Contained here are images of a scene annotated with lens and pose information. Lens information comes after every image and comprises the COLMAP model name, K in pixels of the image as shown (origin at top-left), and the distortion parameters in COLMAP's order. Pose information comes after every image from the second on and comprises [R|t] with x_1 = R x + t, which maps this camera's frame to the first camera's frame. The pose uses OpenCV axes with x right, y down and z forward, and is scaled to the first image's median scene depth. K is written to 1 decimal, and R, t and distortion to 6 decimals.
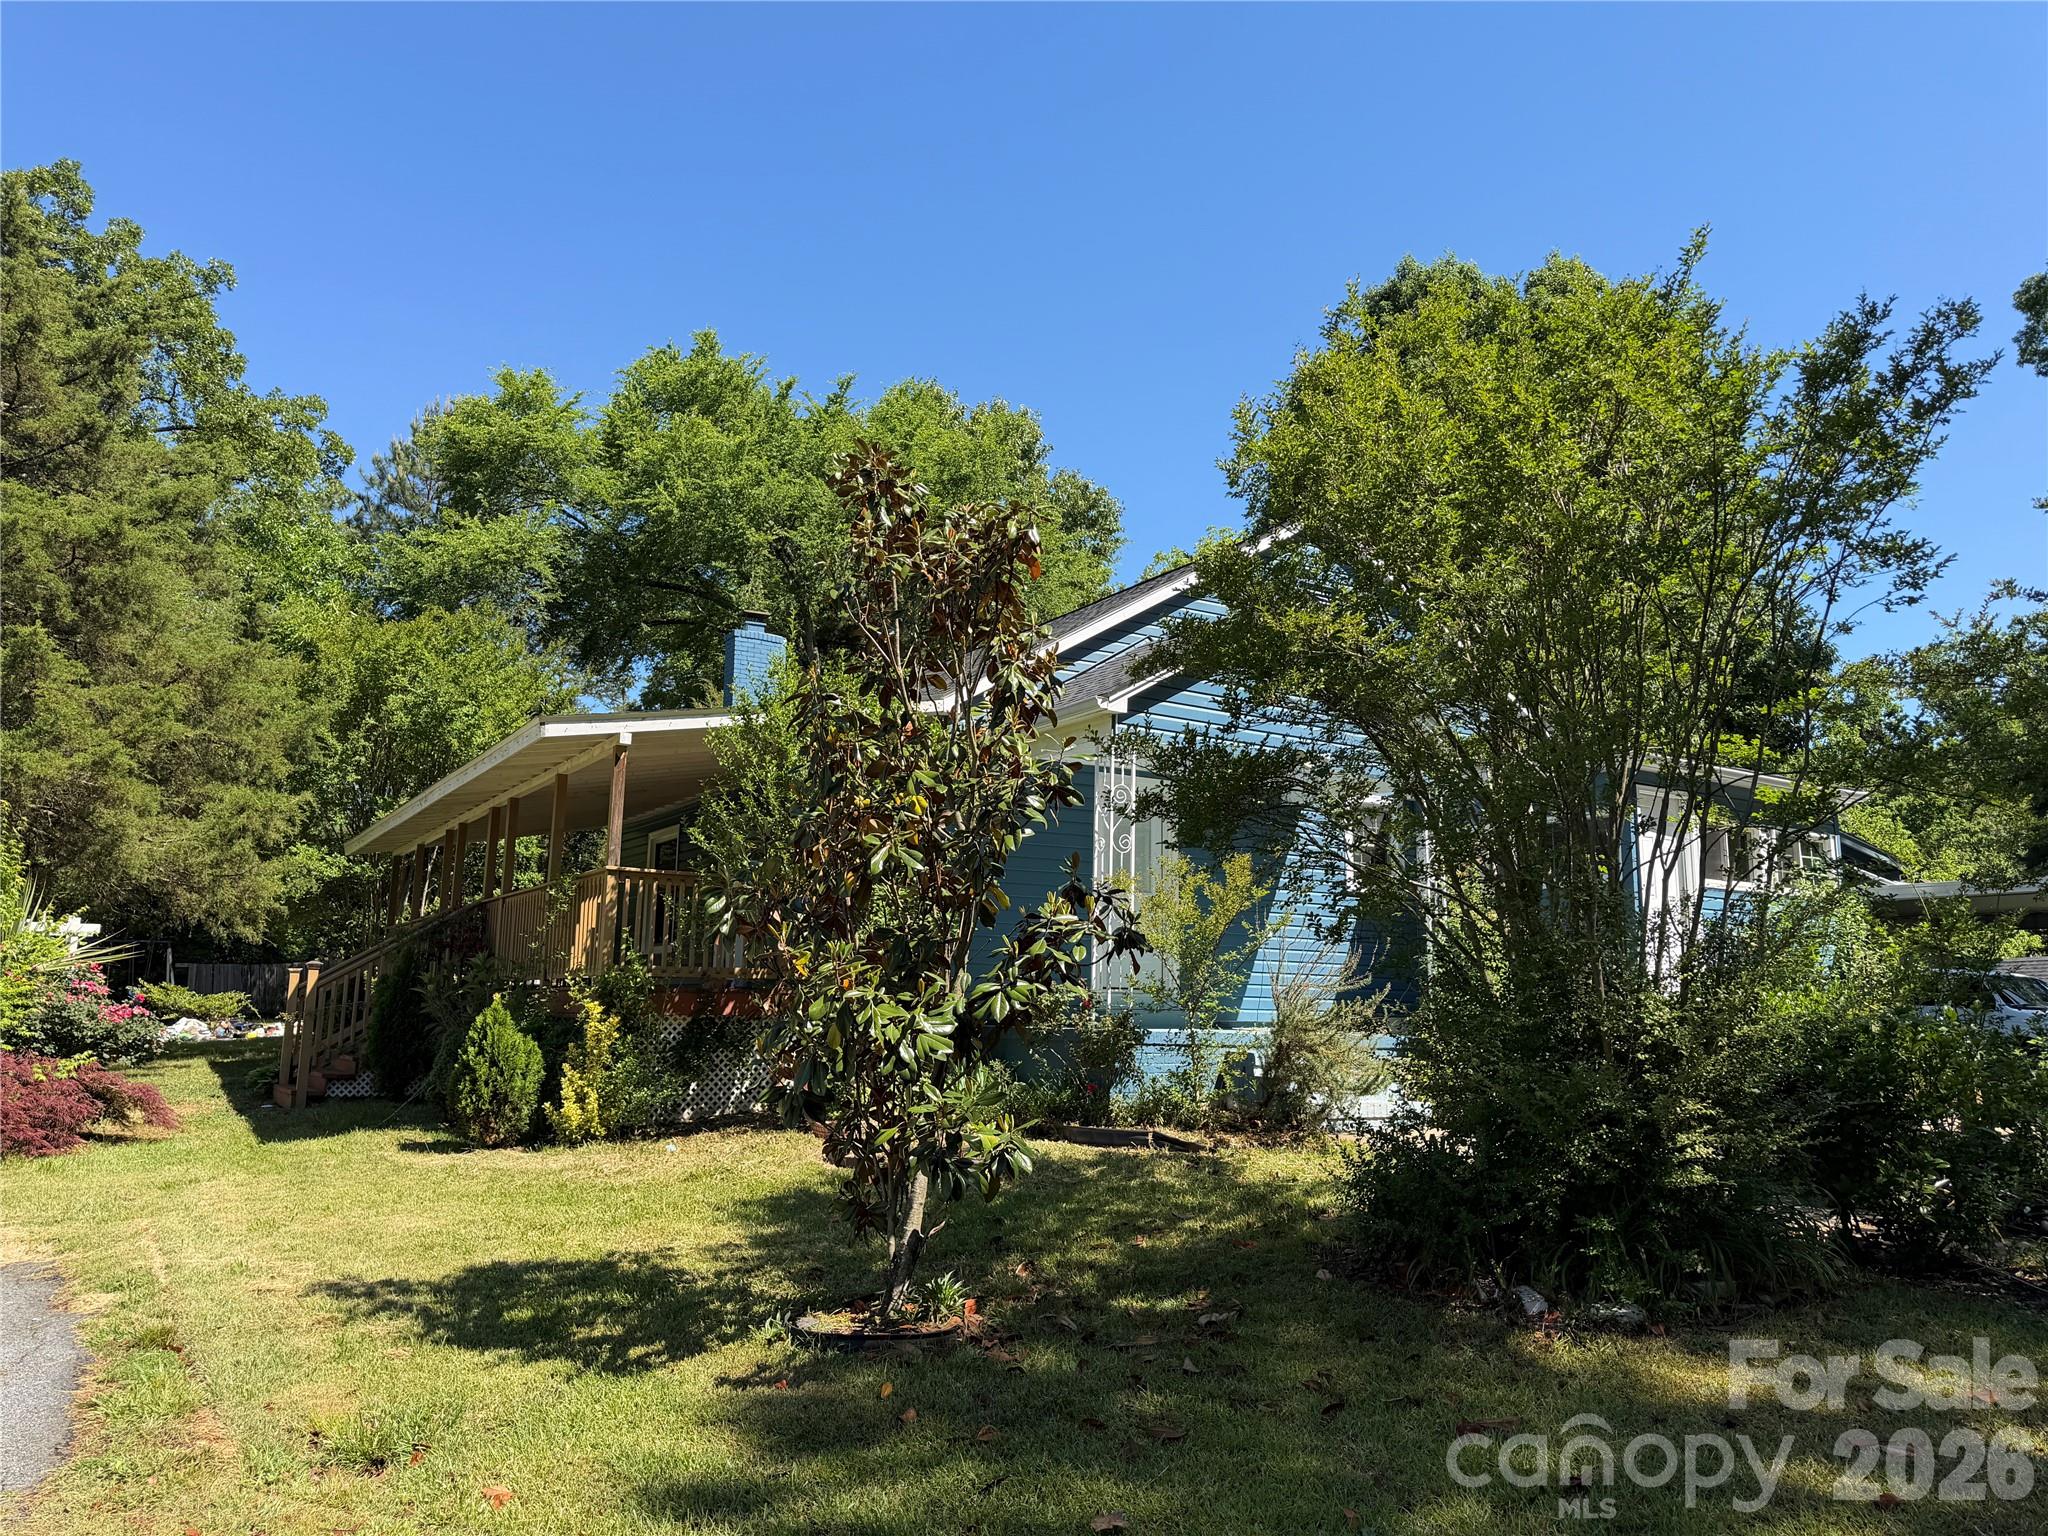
lens RADIAL K [[1432.0, 0, 1041.3], [0, 1432.0, 779.3], [0, 0, 1]] dist [0.063477, -0.078195]
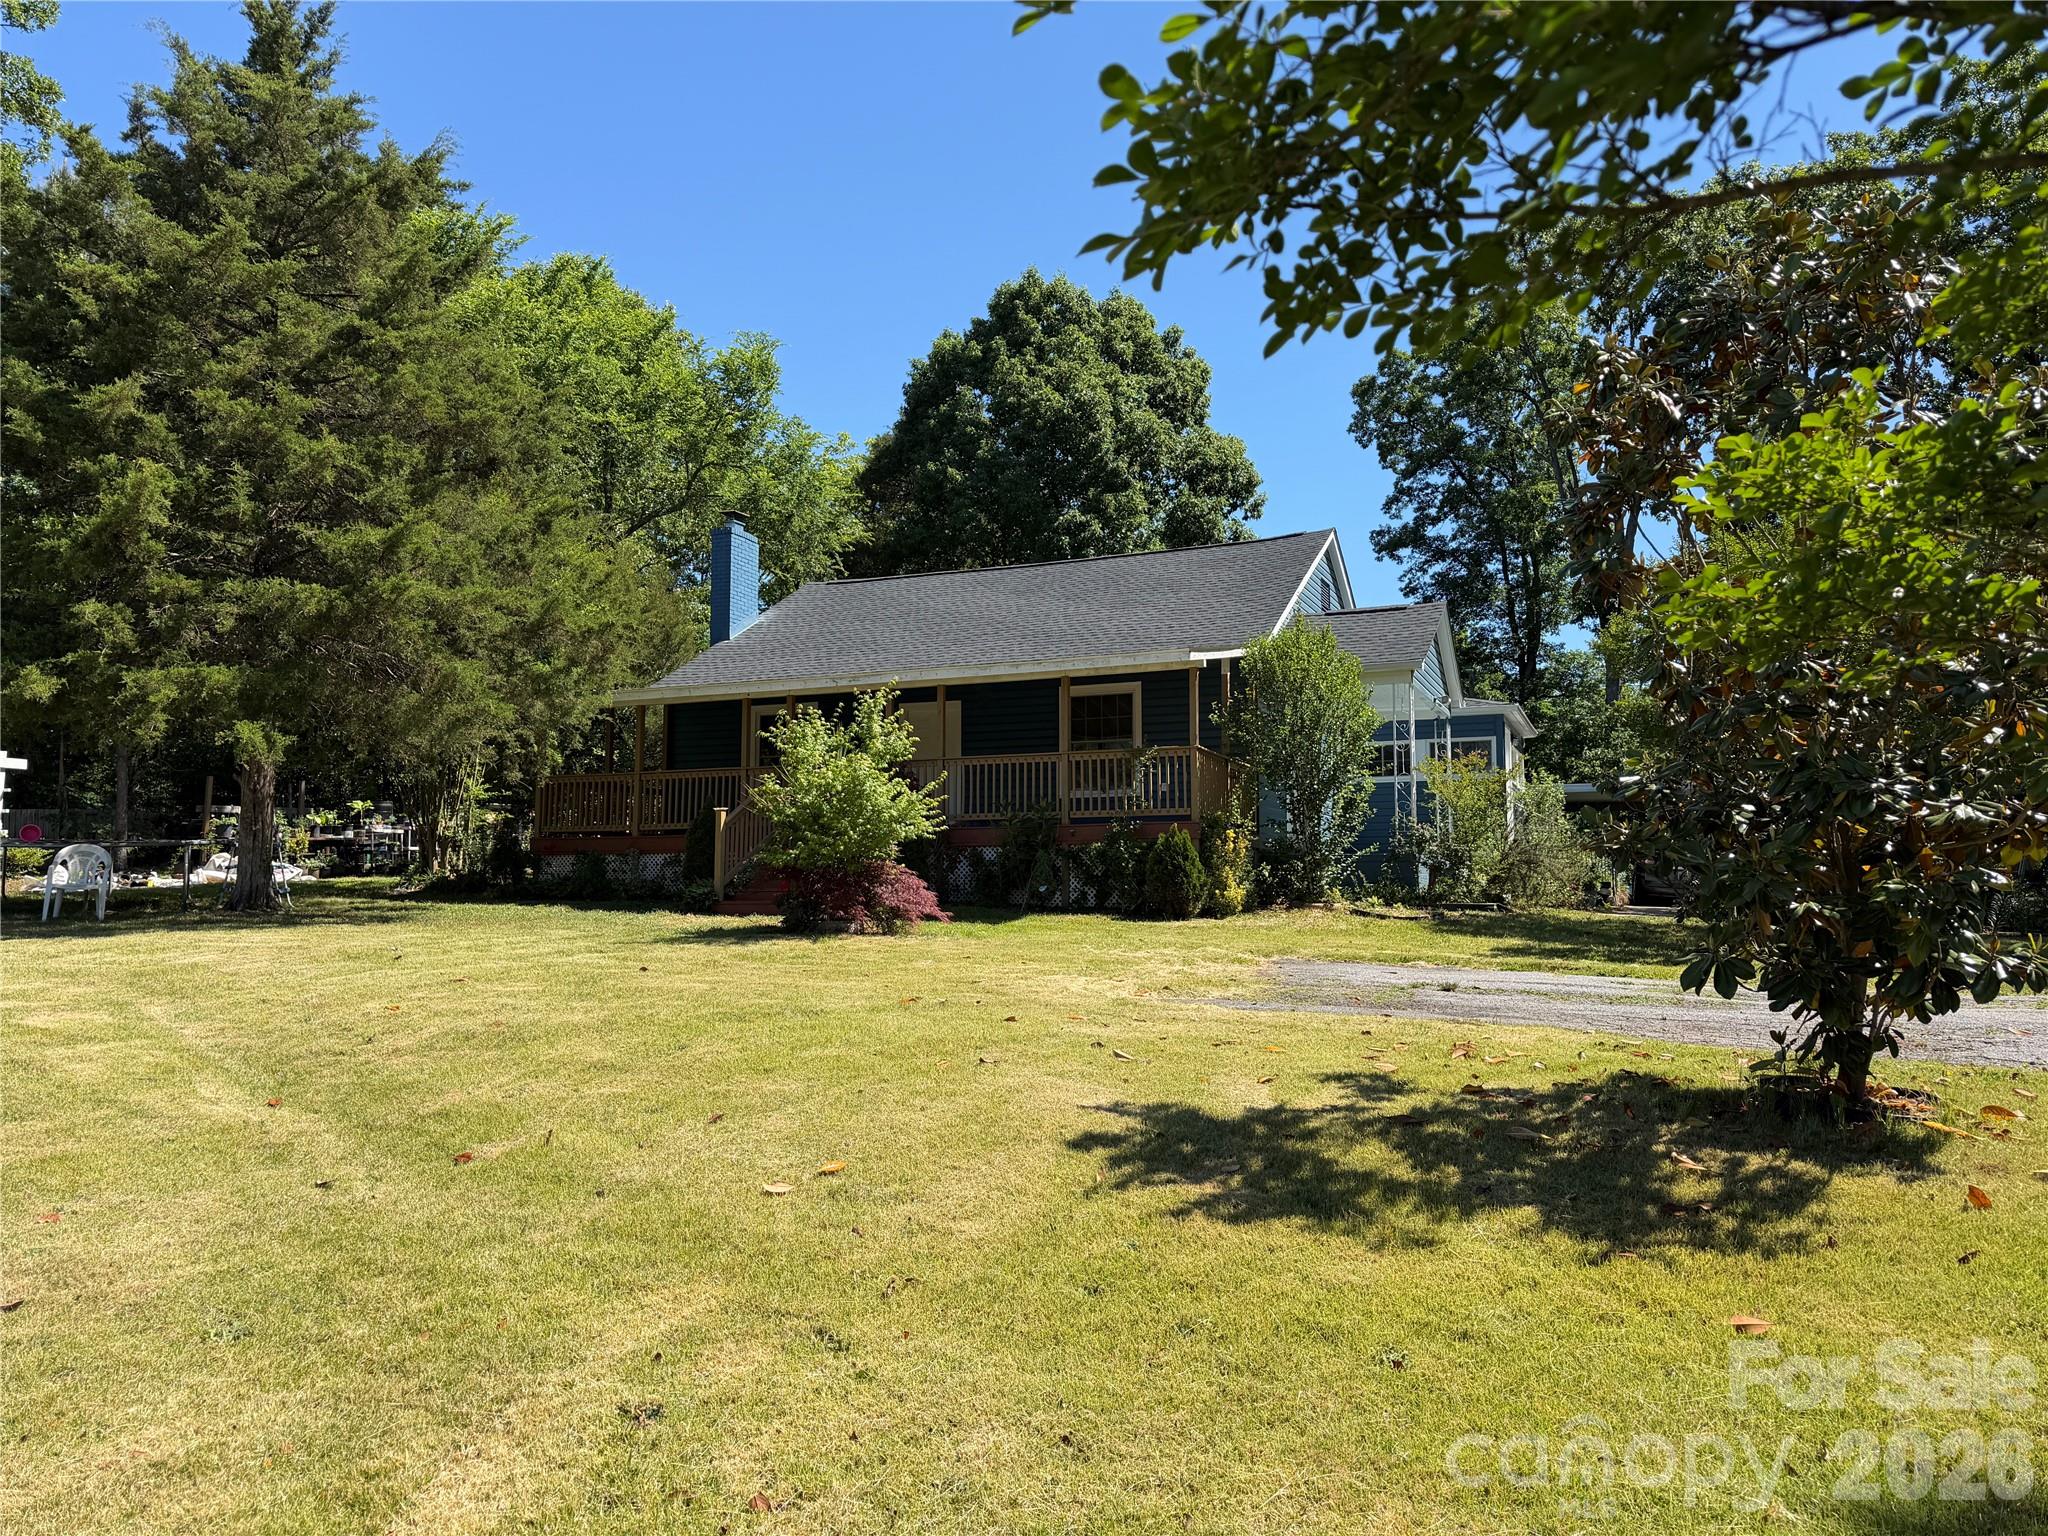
lens RADIAL K [[1432.0, 0, 1014.7], [0, 1432.0, 776.2], [0, 0, 1]] dist [0.063477, -0.078195]
pose [[0.839352, 0.038266, 0.542240, -0.634674], [-0.081107, 0.995169, 0.055318, 0.011588], [-0.537503, -0.090411, 0.838401, -0.096908]]
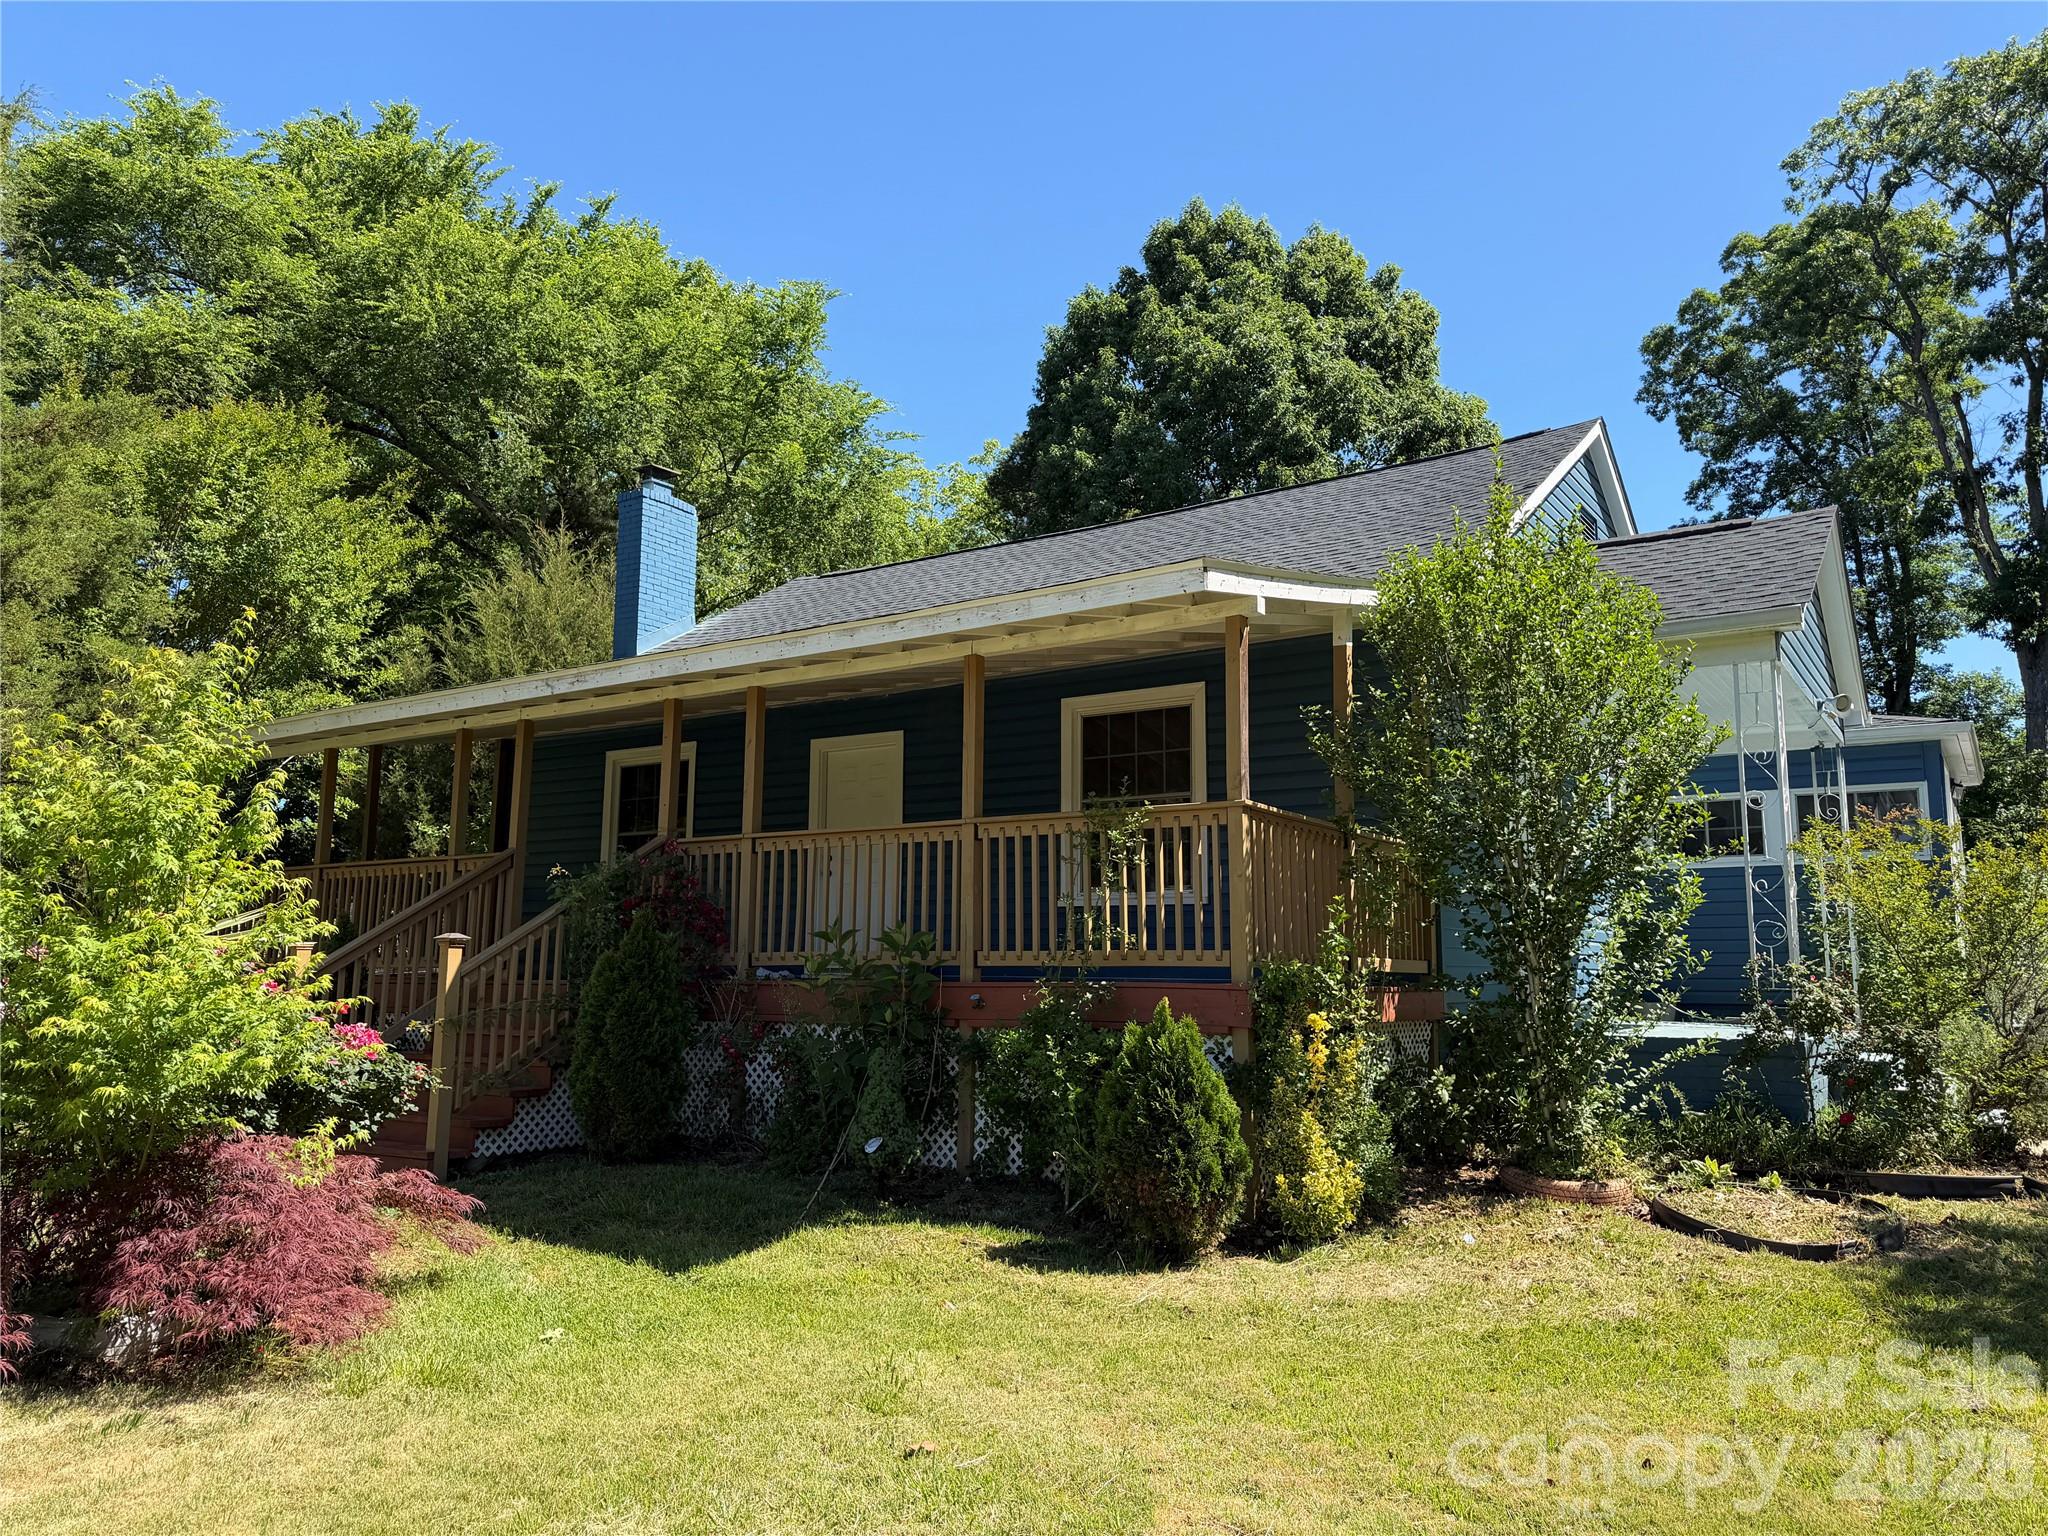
lens RADIAL K [[1432.0, 0, 1032.3], [0, 1432.0, 777.0], [0, 0, 1]] dist [0.063477, -0.078195]
pose [[0.921973, 0.047361, 0.384347, -0.308480], [-0.059531, 0.998030, 0.019821, 0.020752], [-0.382651, -0.041156, 0.922976, 0.214172]]
